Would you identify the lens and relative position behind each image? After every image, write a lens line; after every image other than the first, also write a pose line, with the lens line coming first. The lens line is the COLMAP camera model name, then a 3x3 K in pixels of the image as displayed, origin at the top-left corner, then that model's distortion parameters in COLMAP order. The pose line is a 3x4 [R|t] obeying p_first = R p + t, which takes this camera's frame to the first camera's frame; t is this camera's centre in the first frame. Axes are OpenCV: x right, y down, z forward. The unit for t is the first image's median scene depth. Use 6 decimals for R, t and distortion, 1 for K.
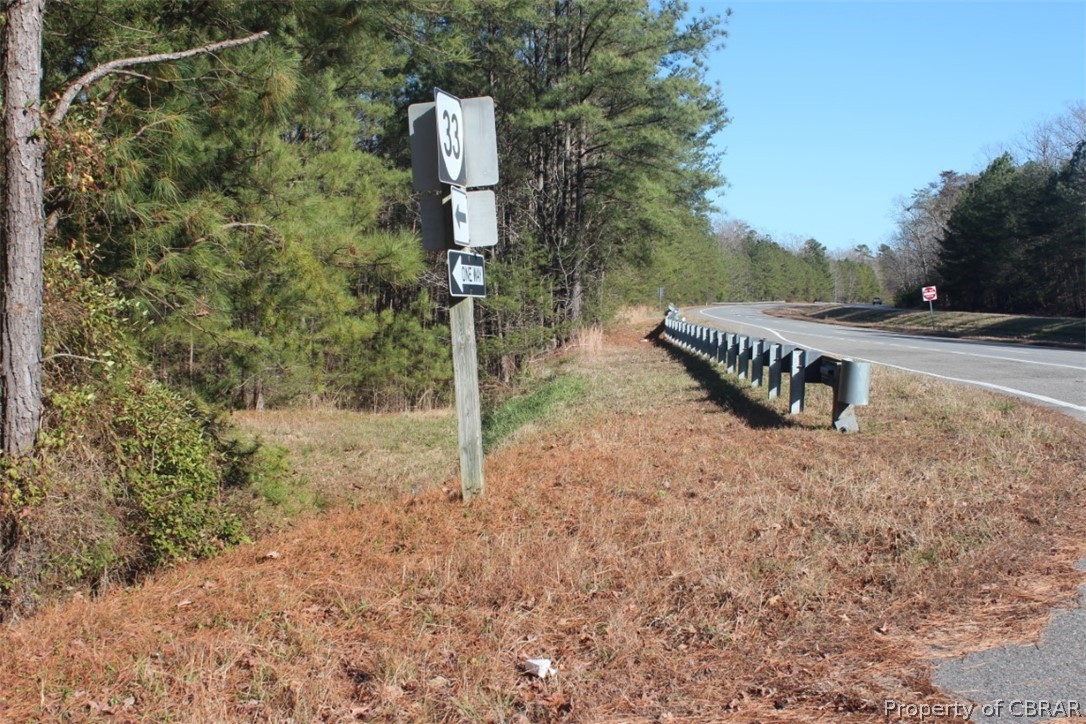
lens RADIAL K [[1251.6, 0, 545.2], [0, 1251.6, 347.8], [0, 0, 1]] dist [-0.059604, 0.006330]
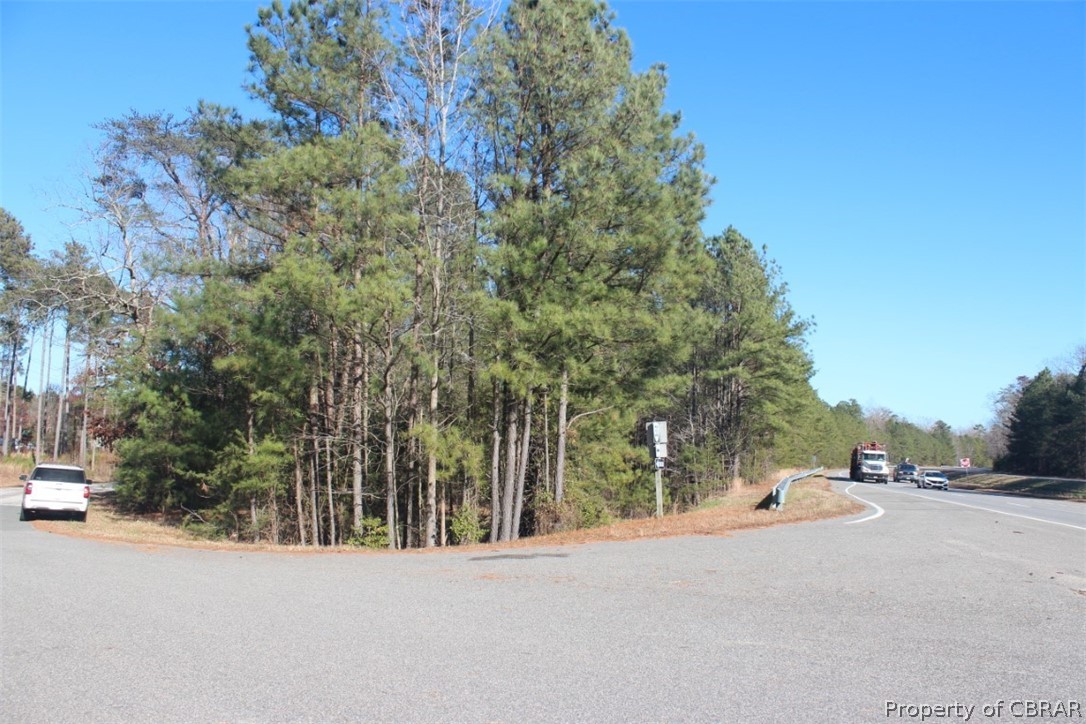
lens RADIAL K [[898.5, 0, 556.4], [0, 898.5, 366.2], [0, 0, 1]] dist [-0.165047, 0.141590]
pose [[0.976878, -0.002967, -0.213779, 0.059874], [-0.027580, 0.989800, -0.139766, 0.011475], [0.212013, 0.142431, 0.966832, -0.500435]]
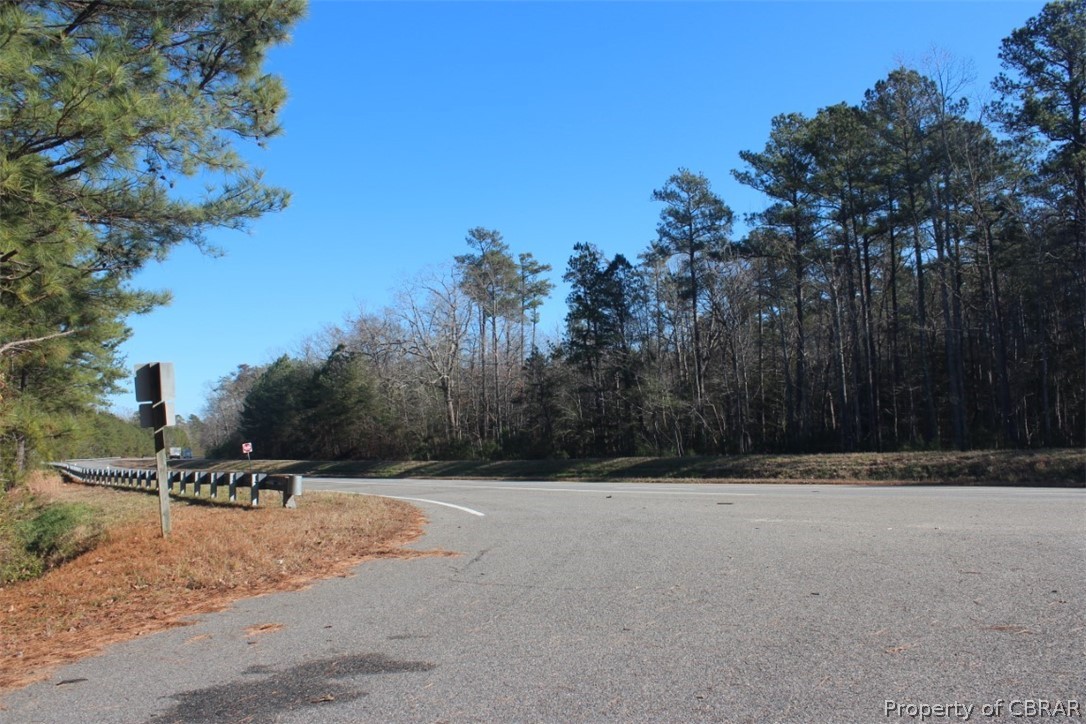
lens RADIAL K [[898.5, 0, 556.4], [0, 898.5, 366.2], [0, 0, 1]] dist [-0.165047, 0.141590]
pose [[0.788464, 0.026820, 0.614496, -0.120765], [0.057246, 0.991513, -0.116729, 0.009771], [-0.612411, 0.127214, 0.780236, -0.179091]]
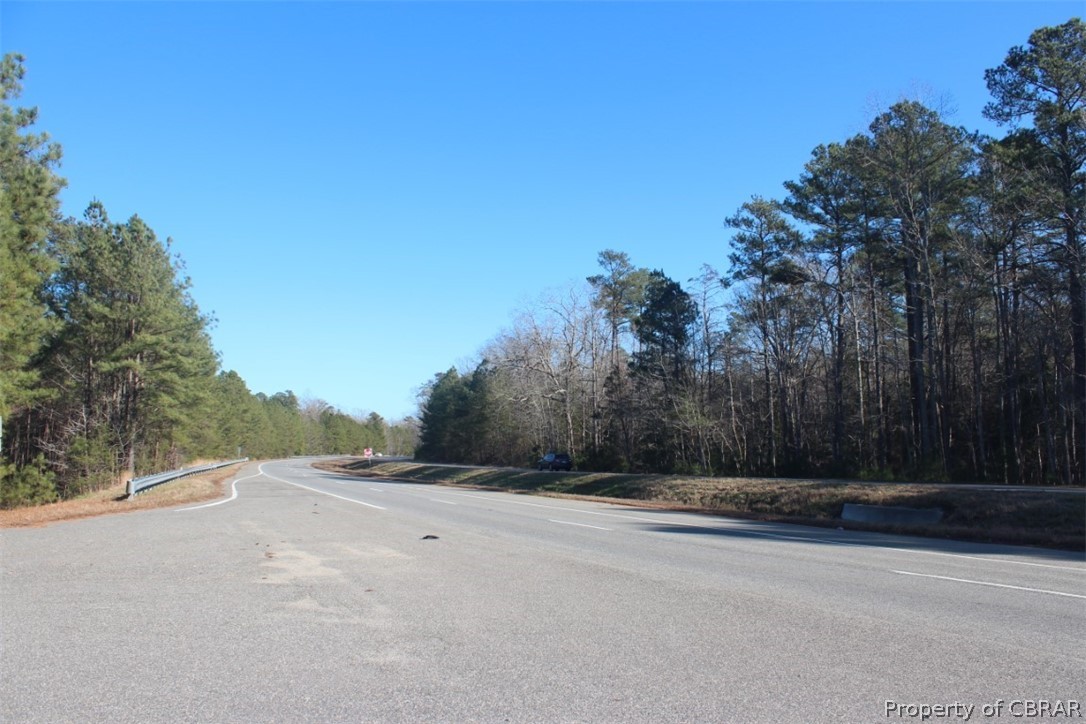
lens RADIAL K [[898.5, 0, 556.4], [0, 898.5, 366.2], [0, 0, 1]] dist [-0.165047, 0.141590]
pose [[0.924238, 0.029782, 0.380654, 0.144271], [0.021888, 0.991181, -0.130692, 0.012555], [-0.381189, 0.129123, 0.915436, -0.592014]]
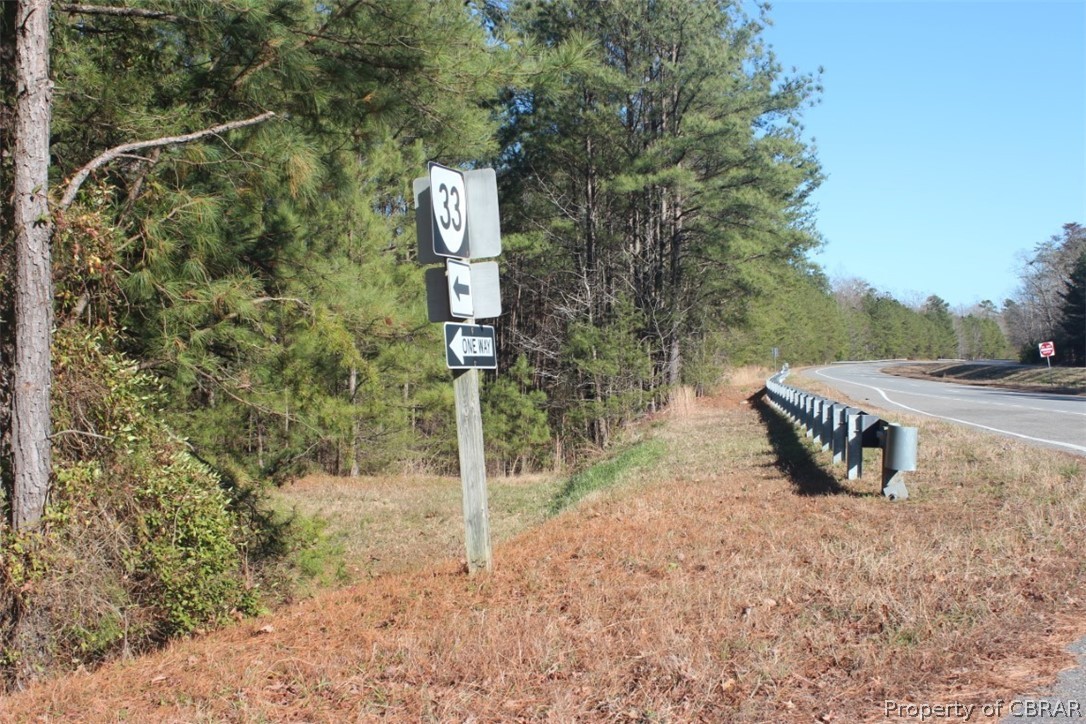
lens RADIAL K [[1245.0, 0, 543.0], [0, 1245.0, 362.0], [0, 0, 1]] dist [-0.072030, 0.047346]
pose [[0.995006, -0.016021, -0.098519, 0.023089], [0.012206, 0.999157, -0.039204, -0.001579], [0.099064, 0.037806, 0.994363, 0.004727]]
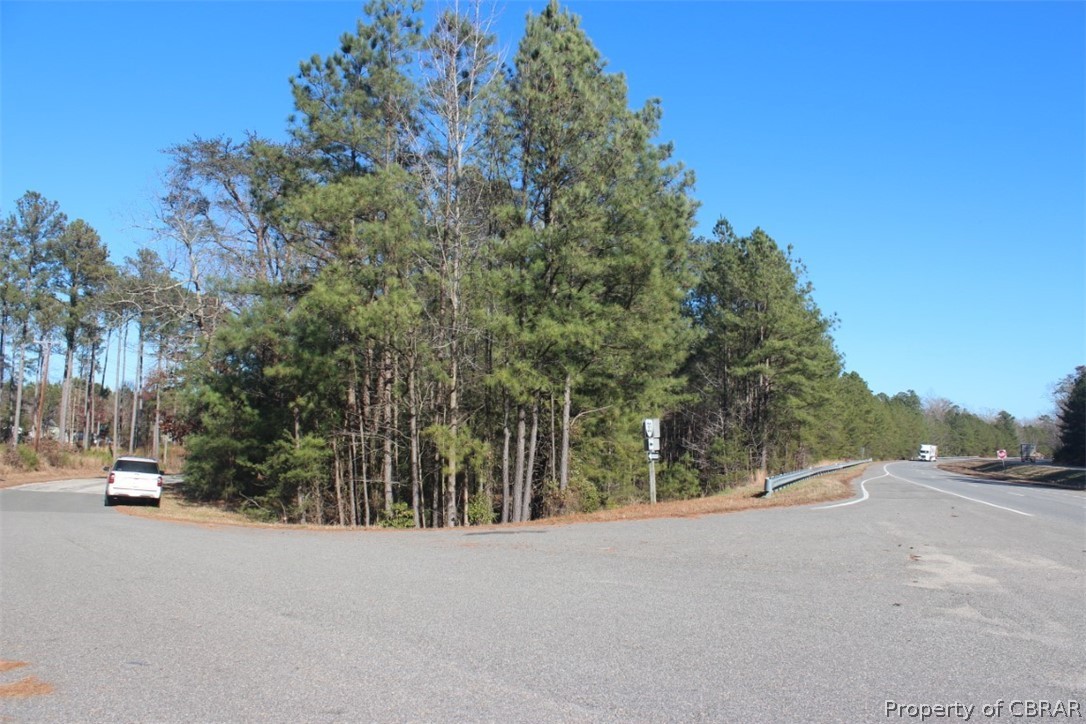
lens RADIAL K [[898.5, 0, 556.4], [0, 898.5, 366.2], [0, 0, 1]] dist [-0.165047, 0.141590]
pose [[0.959755, -0.008615, -0.280706, 0.134493], [-0.028877, 0.991204, -0.129152, 0.013043], [0.279349, 0.132060, 0.951065, -0.588057]]
